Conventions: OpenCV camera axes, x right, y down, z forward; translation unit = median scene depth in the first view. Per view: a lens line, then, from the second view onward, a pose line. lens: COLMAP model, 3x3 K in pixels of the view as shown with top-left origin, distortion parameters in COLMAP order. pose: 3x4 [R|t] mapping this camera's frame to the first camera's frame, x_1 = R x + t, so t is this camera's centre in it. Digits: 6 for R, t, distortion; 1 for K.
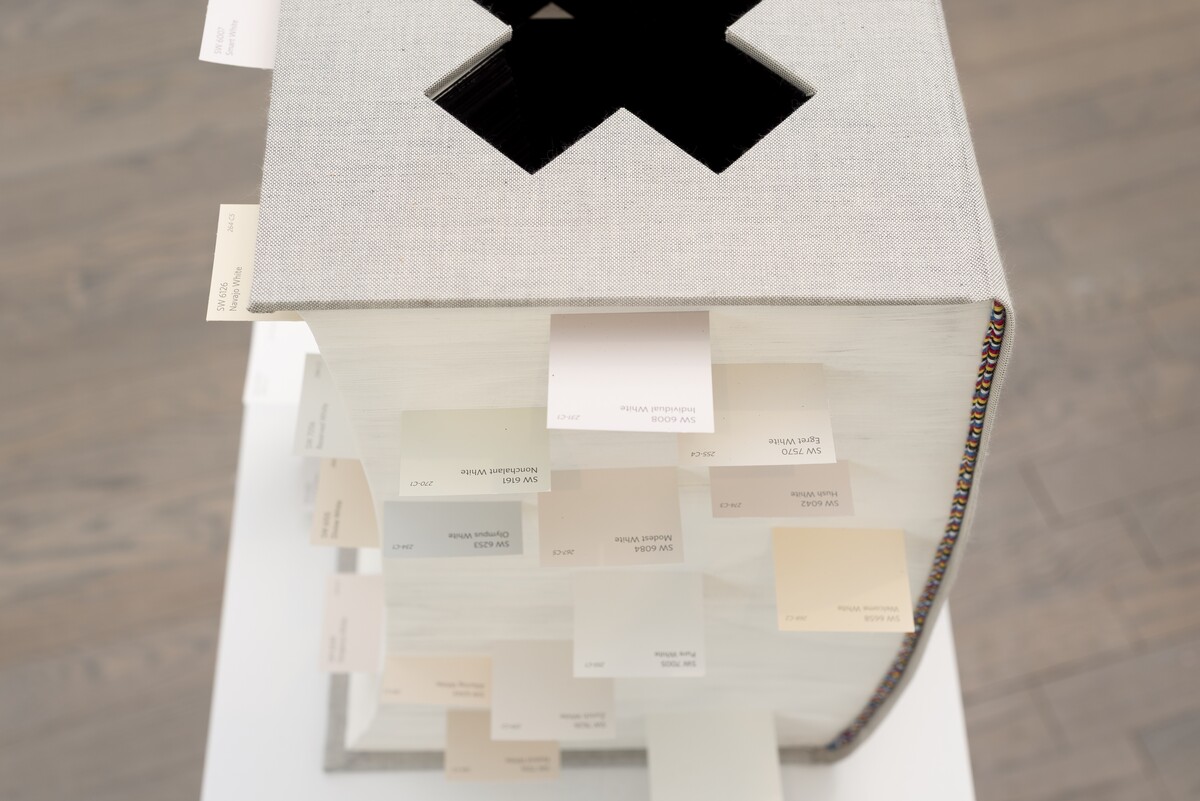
lens RADIAL K [[1839.2, 0, 600.0], [0, 1839.2, 400.5], [0, 0, 1]] dist [0.000226, 0.071006]
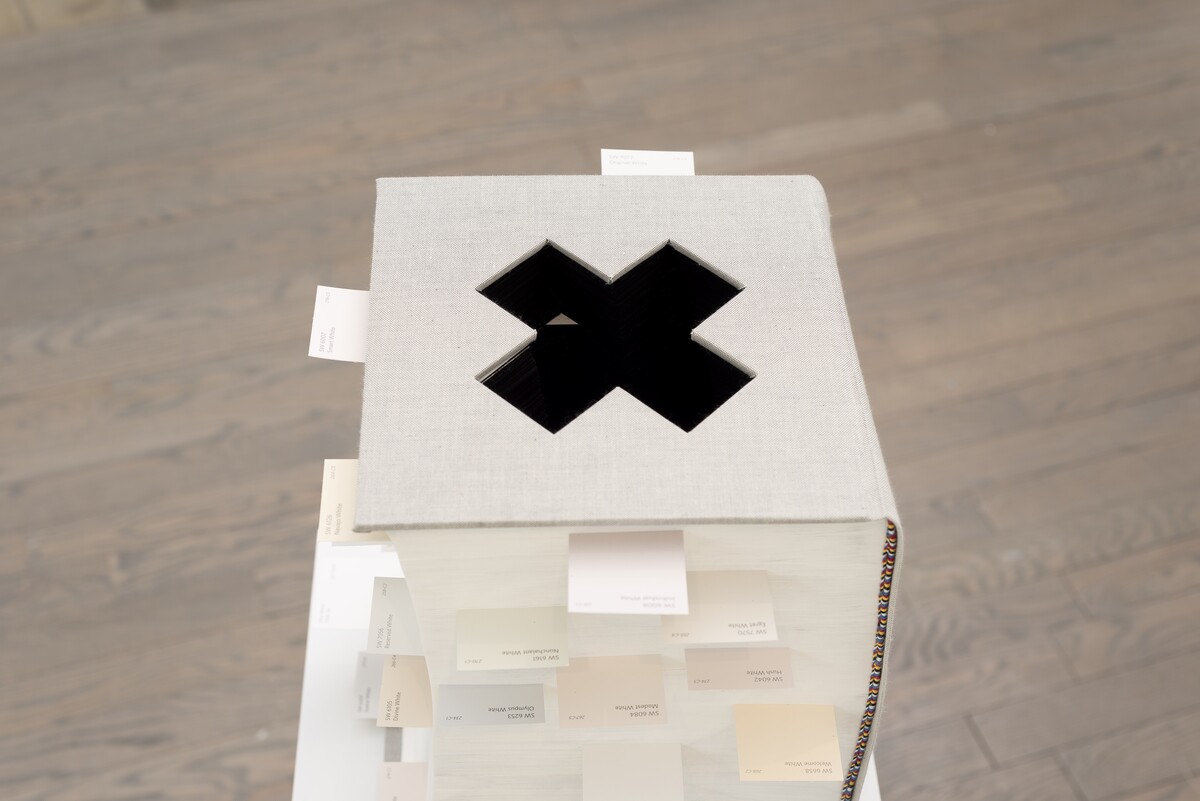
lens RADIAL K [[1731.7, 0, 600.0], [0, 1731.7, 400.5], [0, 0, 1]] dist [-0.017333, -0.042830]
pose [[0.999864, -0.008661, 0.014065, -0.019259], [0.010819, 0.986826, -0.161425, 0.060290], [-0.012482, 0.161555, 0.986785, -0.280641]]
